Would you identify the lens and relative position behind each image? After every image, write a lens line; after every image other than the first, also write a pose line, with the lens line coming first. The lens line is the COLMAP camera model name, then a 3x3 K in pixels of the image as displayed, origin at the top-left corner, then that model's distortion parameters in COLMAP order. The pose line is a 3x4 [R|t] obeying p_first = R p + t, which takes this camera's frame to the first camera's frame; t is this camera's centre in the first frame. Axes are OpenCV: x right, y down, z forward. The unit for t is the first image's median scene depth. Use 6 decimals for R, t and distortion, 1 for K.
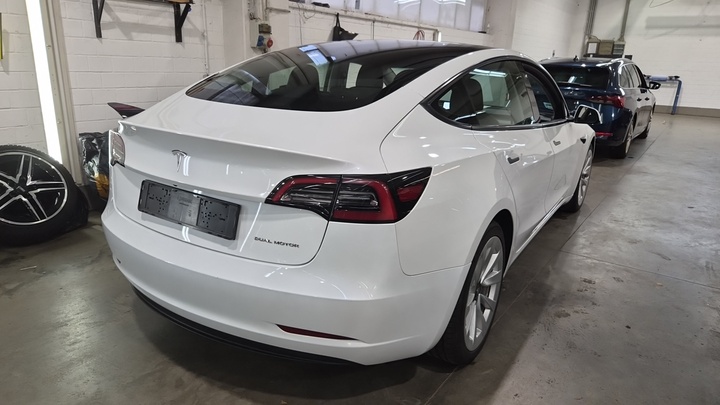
lens RADIAL K [[497.2, 0, 359.8], [0, 497.2, 203.1], [0, 0, 1]] dist [-0.015509, -0.006033]
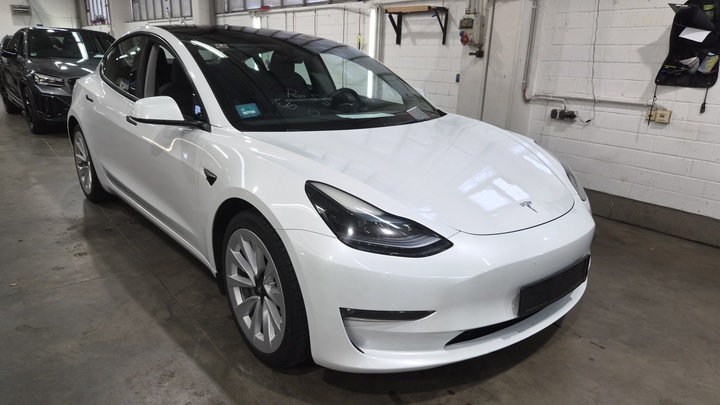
lens RADIAL K [[497.2, 0, 358.7], [0, 497.2, 201.6], [0, 0, 1]] dist [-0.015509, -0.006033]
pose [[-0.304744, 0.217306, -0.927313, 0.942873], [-0.304884, 0.900135, 0.311131, -0.324791], [0.902318, 0.377538, -0.208057, 1.326549]]
